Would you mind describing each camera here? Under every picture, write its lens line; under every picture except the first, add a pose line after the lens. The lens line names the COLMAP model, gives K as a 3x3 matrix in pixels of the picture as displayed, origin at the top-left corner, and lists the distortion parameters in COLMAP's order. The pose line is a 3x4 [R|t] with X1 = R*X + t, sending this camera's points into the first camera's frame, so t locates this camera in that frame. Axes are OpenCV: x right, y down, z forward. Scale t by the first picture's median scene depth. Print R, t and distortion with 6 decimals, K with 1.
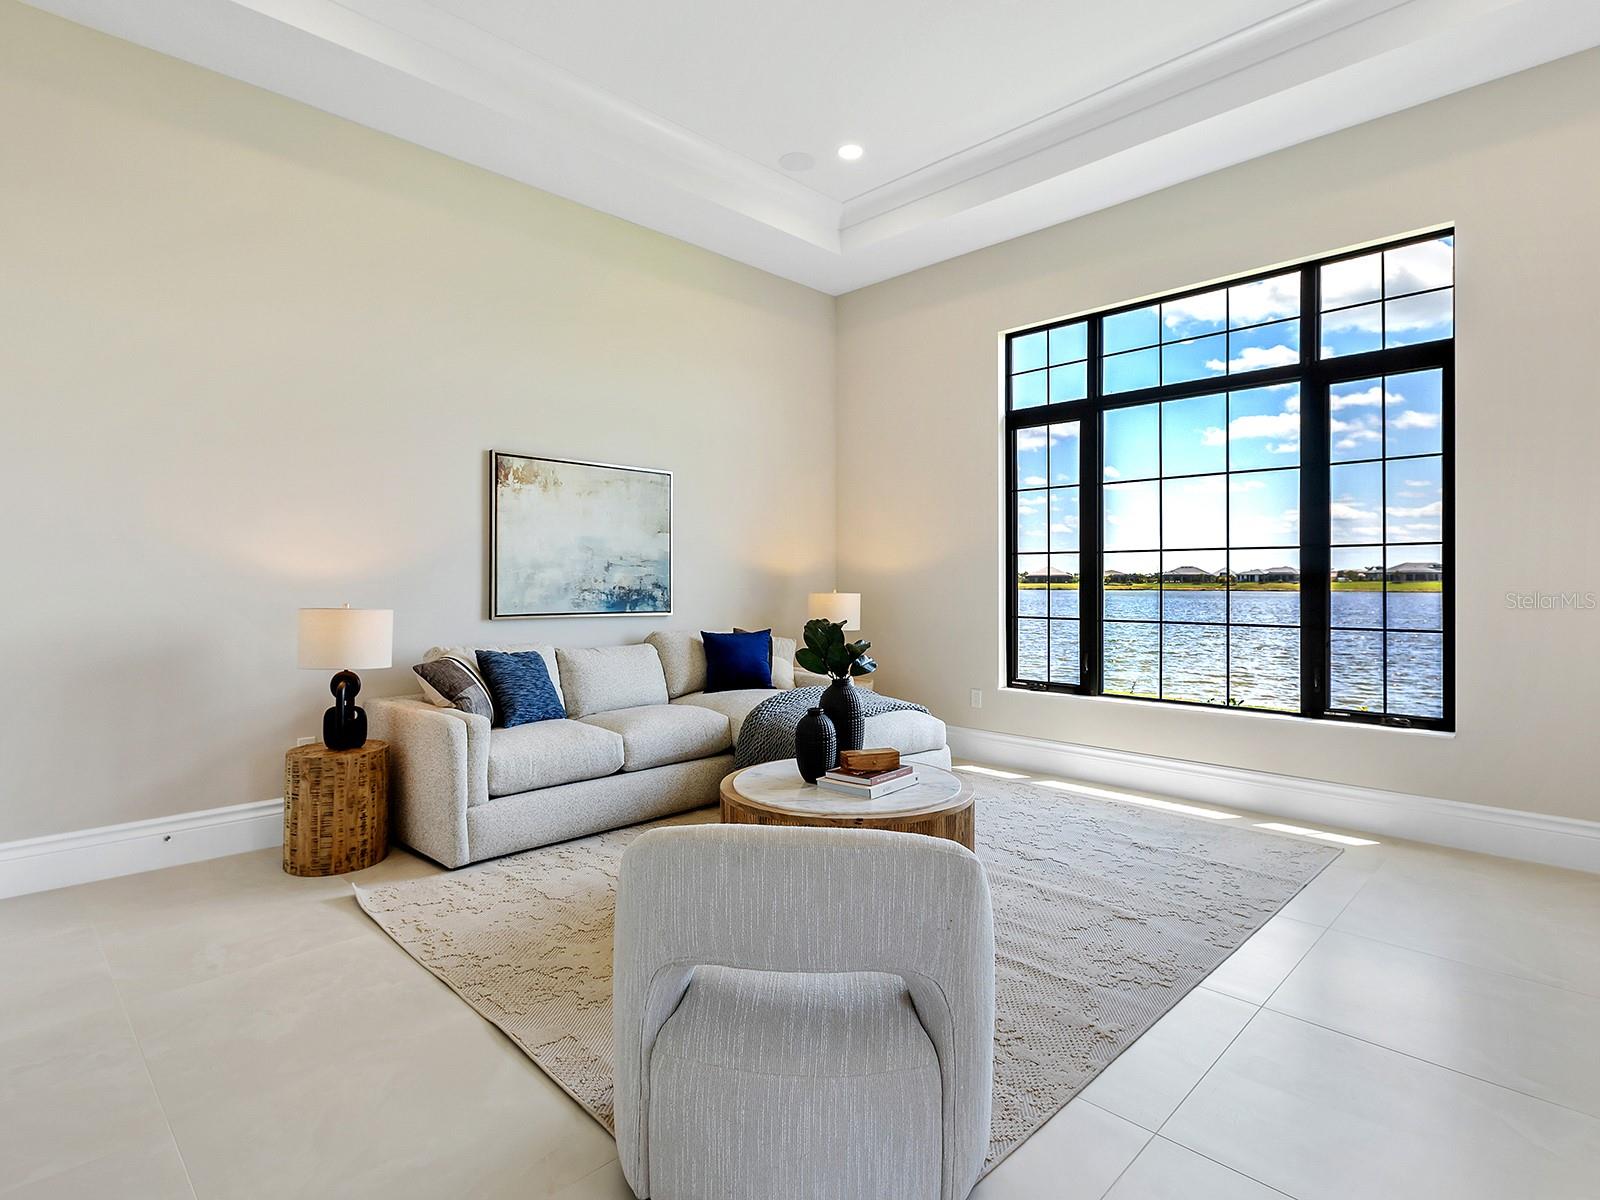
lens RADIAL K [[809.0, 0, 820.7], [0, 809.0, 587.0], [0, 0, 1]] dist [0.001961, -0.001226]
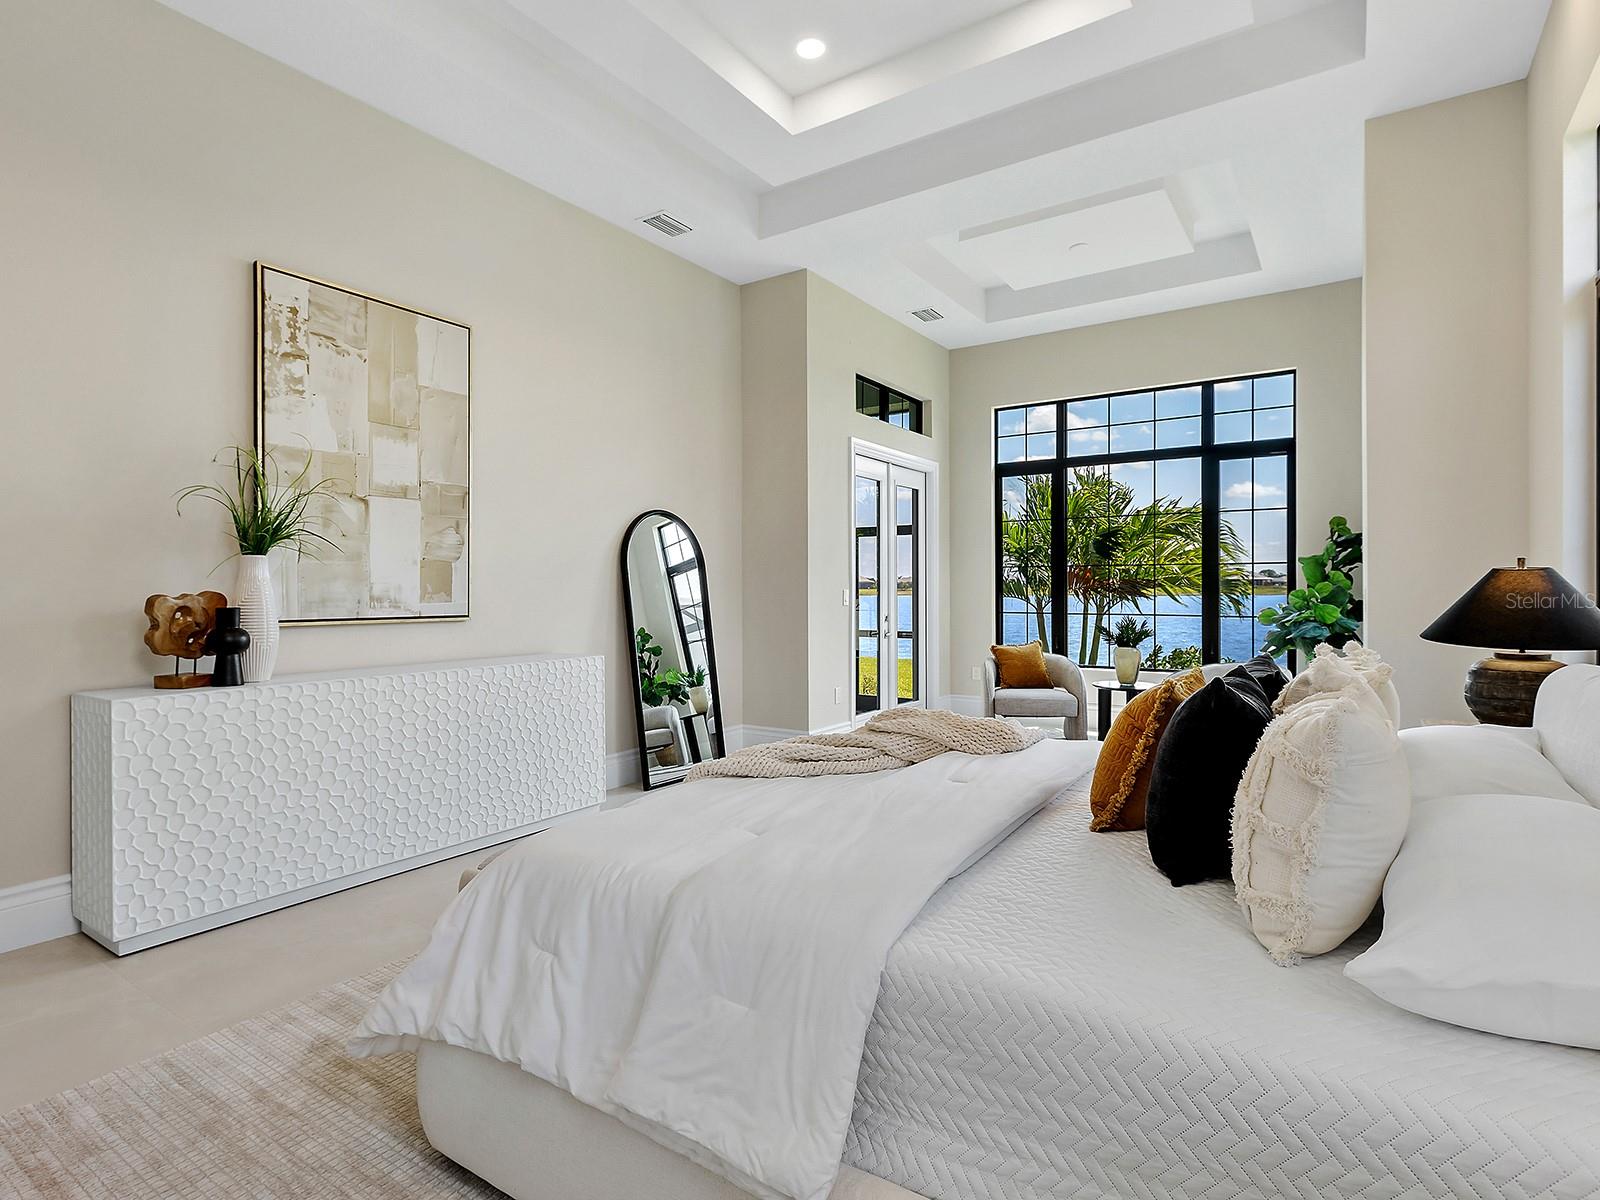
lens RADIAL K [[809.0, 0, 793.1], [0, 809.0, 588.6], [0, 0, 1]] dist [0.001961, -0.001226]
pose [[0.987578, 0.000855, 0.157129, -0.359184], [0.000166, 0.999979, -0.006484, 0.006127], [-0.157131, 0.006430, 0.987557, -0.343797]]
